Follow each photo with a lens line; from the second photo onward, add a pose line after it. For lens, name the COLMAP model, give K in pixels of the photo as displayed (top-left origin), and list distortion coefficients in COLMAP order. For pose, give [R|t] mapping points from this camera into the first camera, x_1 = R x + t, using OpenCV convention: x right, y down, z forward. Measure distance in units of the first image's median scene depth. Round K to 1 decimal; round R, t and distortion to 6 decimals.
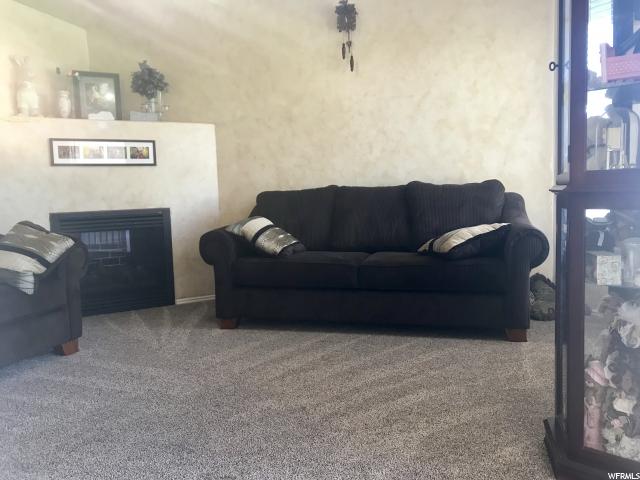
lens RADIAL K [[529.5, 0, 321.5], [0, 529.5, 240.4], [0, 0, 1]] dist [0.010137, 0.001621]
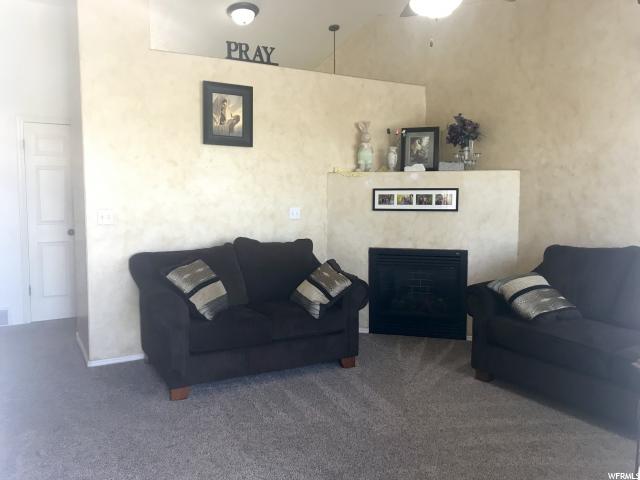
lens RADIAL K [[529.5, 0, 324.2], [0, 529.5, 241.4], [0, 0, 1]] dist [0.010137, 0.001621]
pose [[0.709017, 0.095201, -0.698736, 0.271080], [-0.086284, 0.995112, 0.048028, -0.112472], [0.699893, 0.026237, 0.713765, 0.034835]]
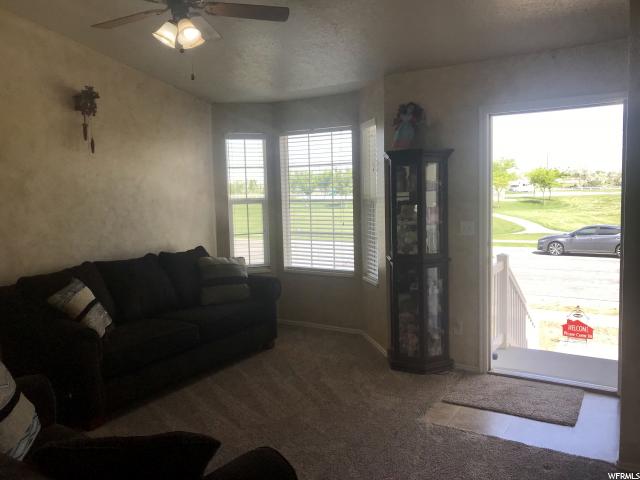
lens RADIAL K [[529.5, 0, 321.1], [0, 529.5, 238.1], [0, 0, 1]] dist [0.010137, 0.001621]
pose [[0.286908, -0.068390, 0.955514, -0.828484], [0.113936, 0.992804, 0.036848, -0.136910], [-0.951158, 0.098296, 0.292636, 0.273020]]
